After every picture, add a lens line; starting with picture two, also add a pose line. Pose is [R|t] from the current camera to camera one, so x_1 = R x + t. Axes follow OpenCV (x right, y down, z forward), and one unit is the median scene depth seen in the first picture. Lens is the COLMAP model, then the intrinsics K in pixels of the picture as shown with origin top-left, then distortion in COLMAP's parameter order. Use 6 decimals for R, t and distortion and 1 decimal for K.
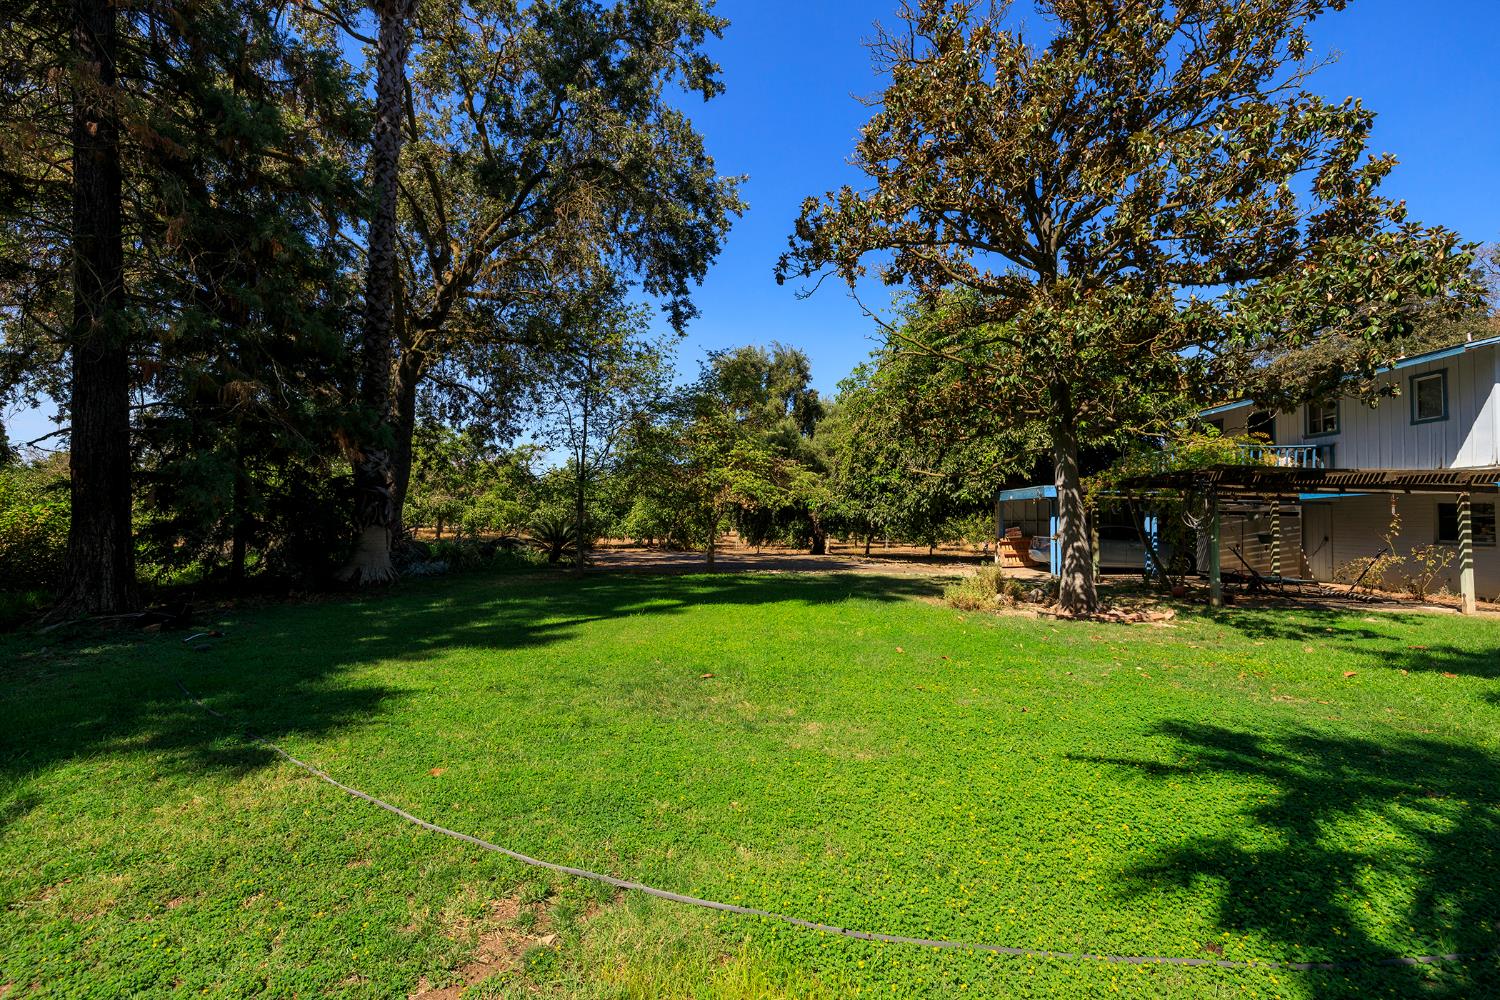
lens RADIAL K [[617.6, 0, 750.0], [0, 617.6, 500.0], [0, 0, 1]] dist [-0.000075, 0.000009]
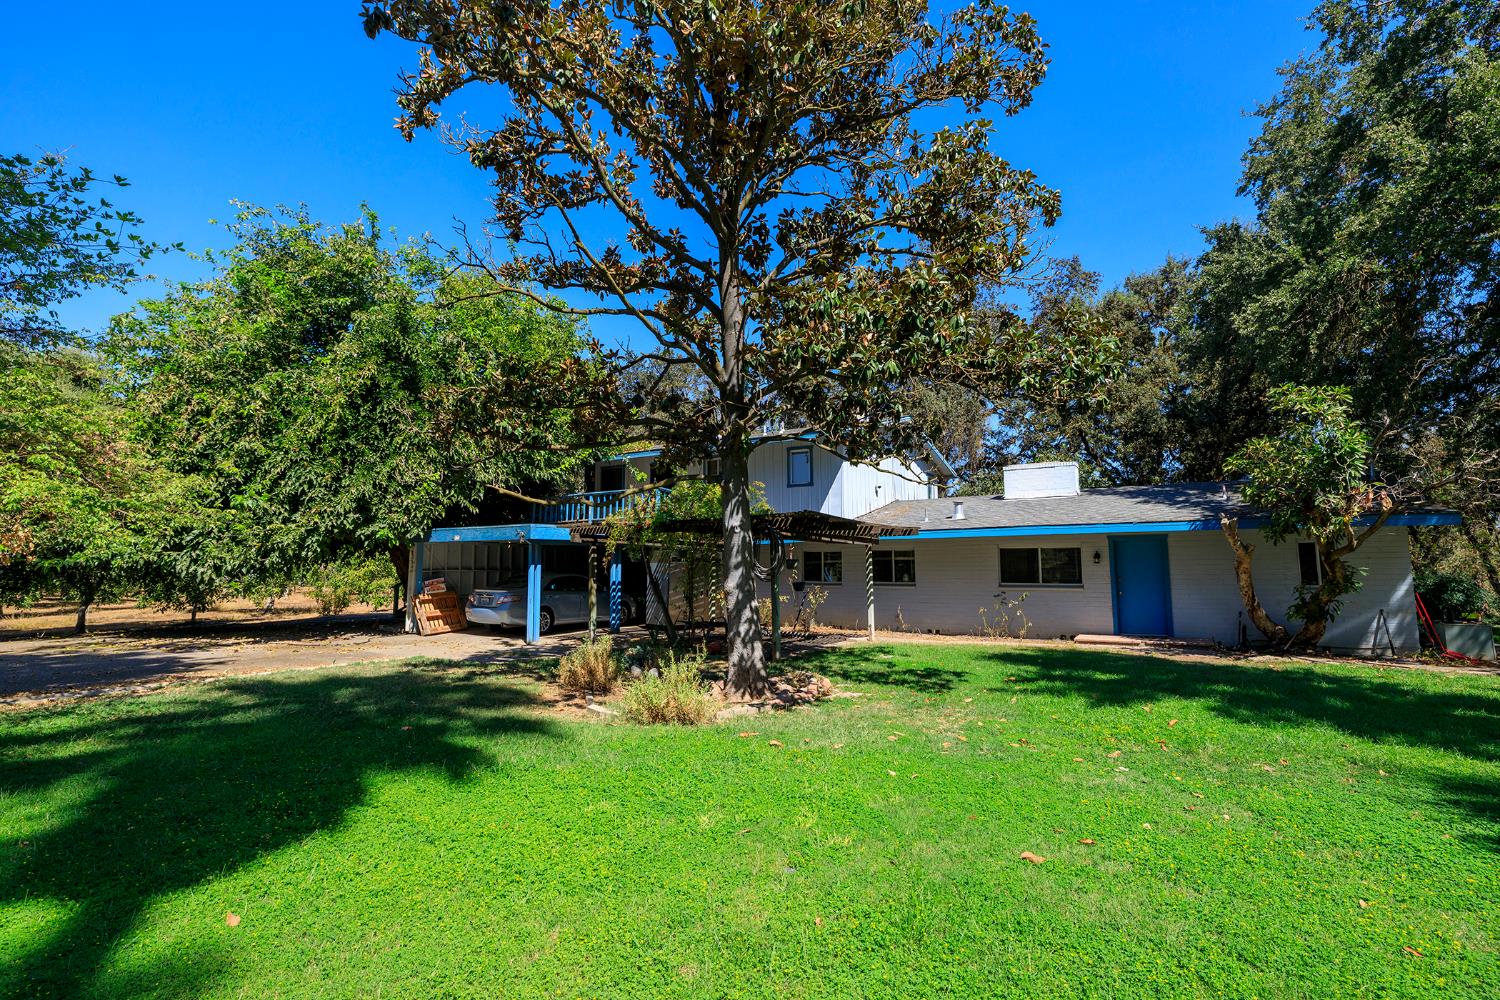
lens RADIAL K [[698.6, 0, 750.0], [0, 698.6, 500.0], [0, 0, 1]] dist [0.000013, 0.000002]
pose [[0.509178, 0.073256, 0.857538, -0.106341], [-0.022024, 0.997154, -0.072105, 0.002979], [-0.860380, 0.017828, 0.509342, 0.268156]]
